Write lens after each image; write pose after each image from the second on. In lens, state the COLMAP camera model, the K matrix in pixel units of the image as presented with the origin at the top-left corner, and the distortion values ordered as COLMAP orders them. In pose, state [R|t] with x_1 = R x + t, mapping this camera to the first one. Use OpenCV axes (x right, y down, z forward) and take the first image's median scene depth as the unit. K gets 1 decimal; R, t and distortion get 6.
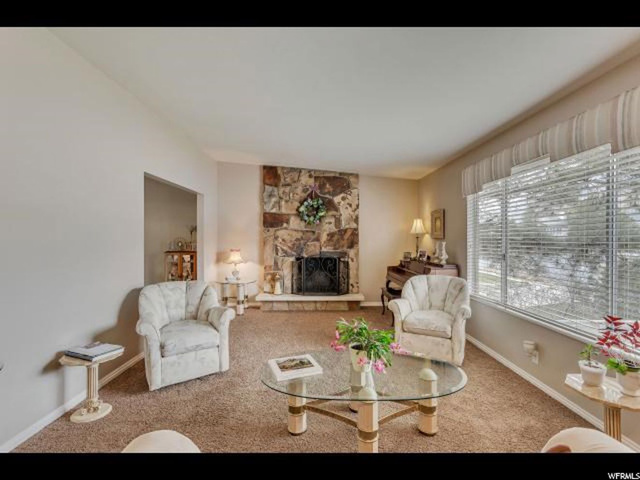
lens RADIAL K [[302.7, 0, 320.0], [0, 302.7, 242.1], [0, 0, 1]] dist [-0.000638, 0.004150]
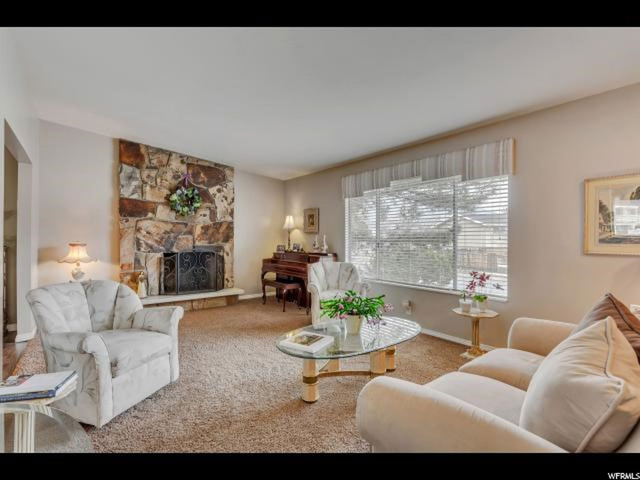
lens RADIAL K [[302.7, 0, 320.6], [0, 302.7, 238.1], [0, 0, 1]] dist [-0.000638, 0.004150]
pose [[0.792237, 0.005925, 0.610185, -0.260501], [0.001957, 0.999923, -0.012250, 0.020378], [-0.610211, 0.010899, 0.792164, 0.041204]]
